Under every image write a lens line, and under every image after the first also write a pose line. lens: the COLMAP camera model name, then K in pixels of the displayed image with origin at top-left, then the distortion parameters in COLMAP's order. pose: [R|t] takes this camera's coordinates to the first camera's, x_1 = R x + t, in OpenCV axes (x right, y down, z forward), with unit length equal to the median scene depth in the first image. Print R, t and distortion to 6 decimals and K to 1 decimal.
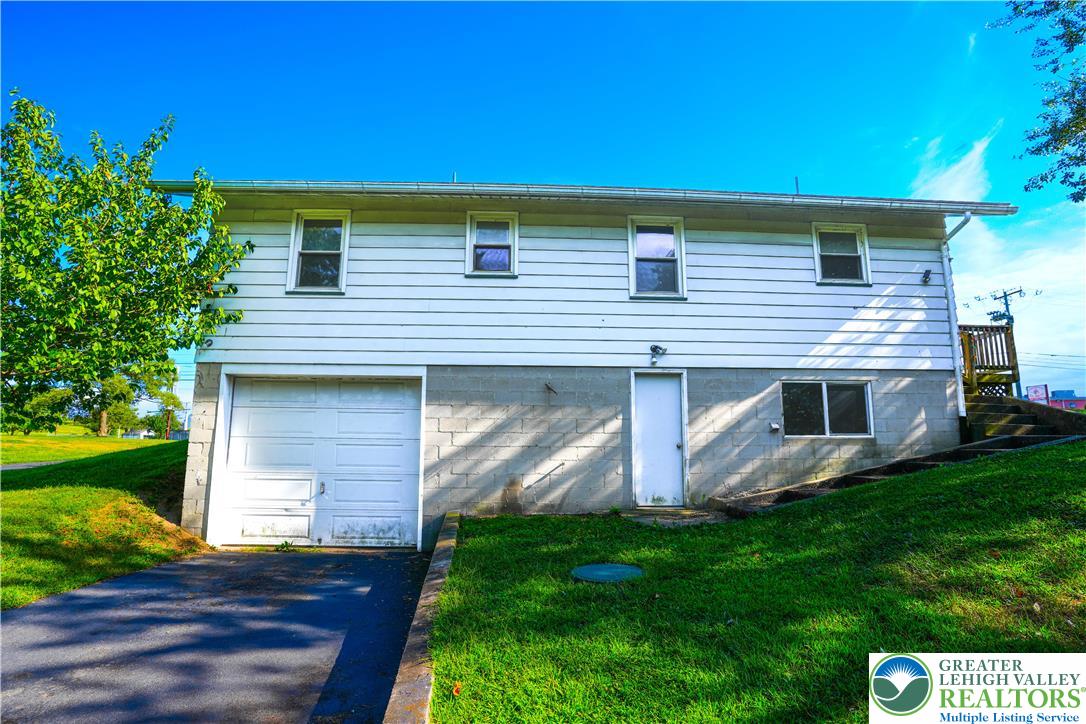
lens RADIAL K [[541.7, 0, 543.0], [0, 541.7, 362.0], [0, 0, 1]] dist [-0.074631, 0.037687]
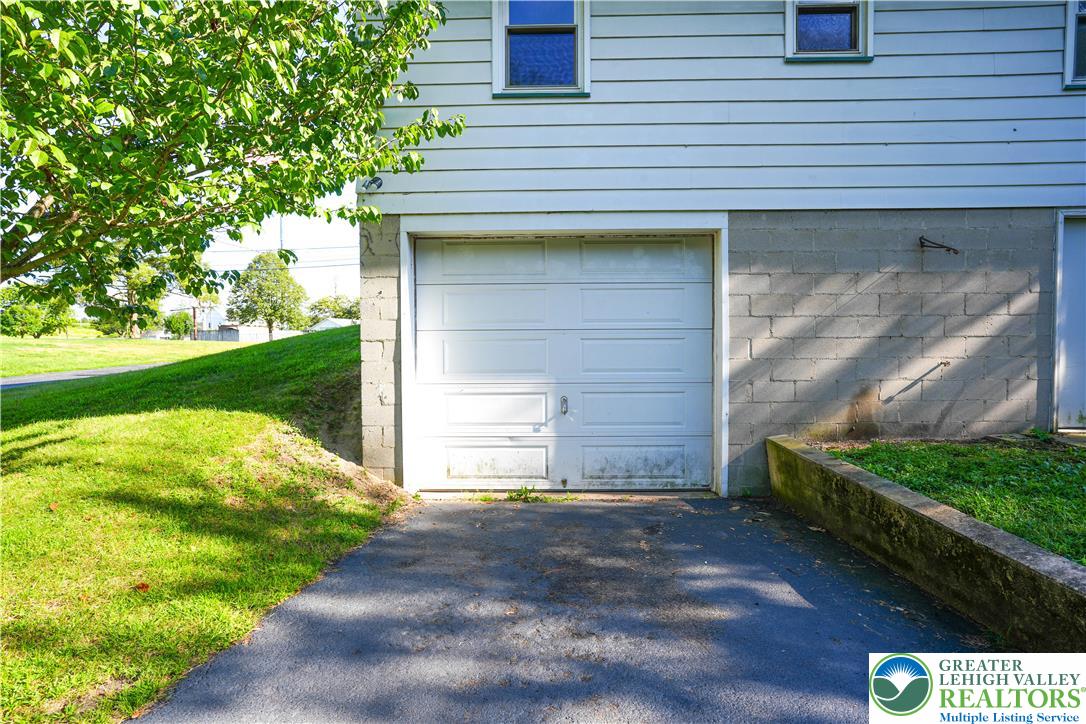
lens RADIAL K [[602.4, 0, 543.7], [0, 602.4, 351.6], [0, 0, 1]] dist [-0.017463, 0.000670]
pose [[0.997964, -0.011556, -0.062729, -0.381820], [0.022106, 0.985162, 0.170195, 0.043046], [0.059832, -0.171235, 0.983412, 0.271495]]
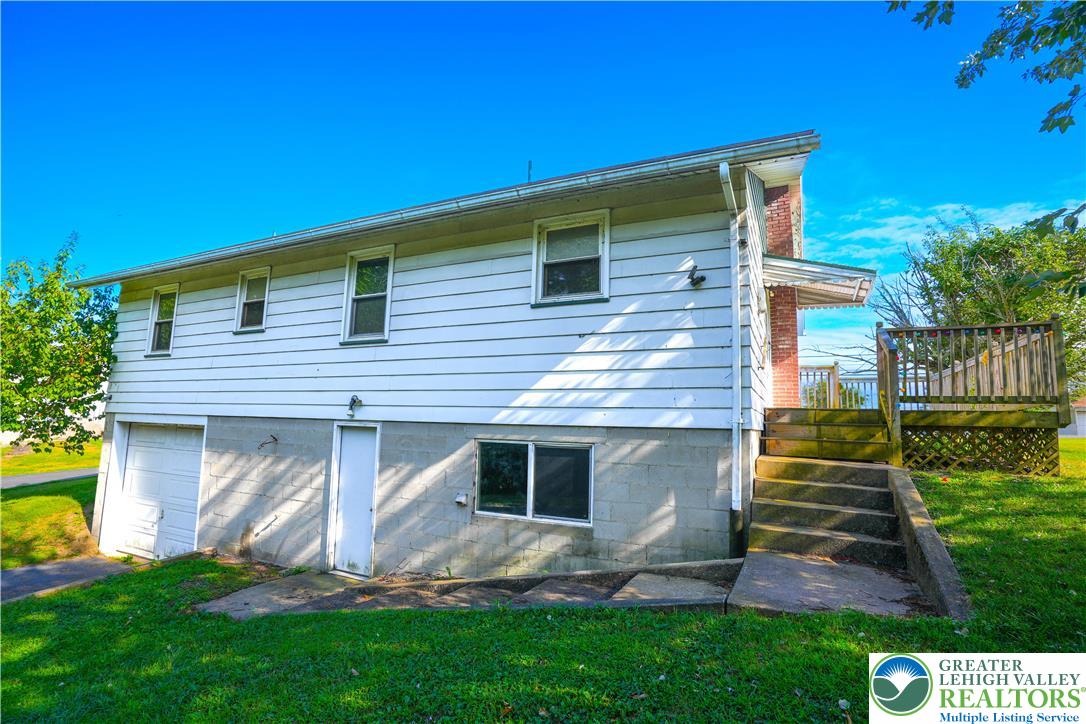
lens RADIAL K [[529.6, 0, 543.8], [0, 529.6, 365.5], [0, 0, 1]] dist [-0.080358, 0.036982]
pose [[0.875264, -0.036164, -0.482292, 0.918997], [0.046703, 0.998860, 0.009858, -0.076011], [0.481386, -0.031153, 0.875955, 0.391928]]
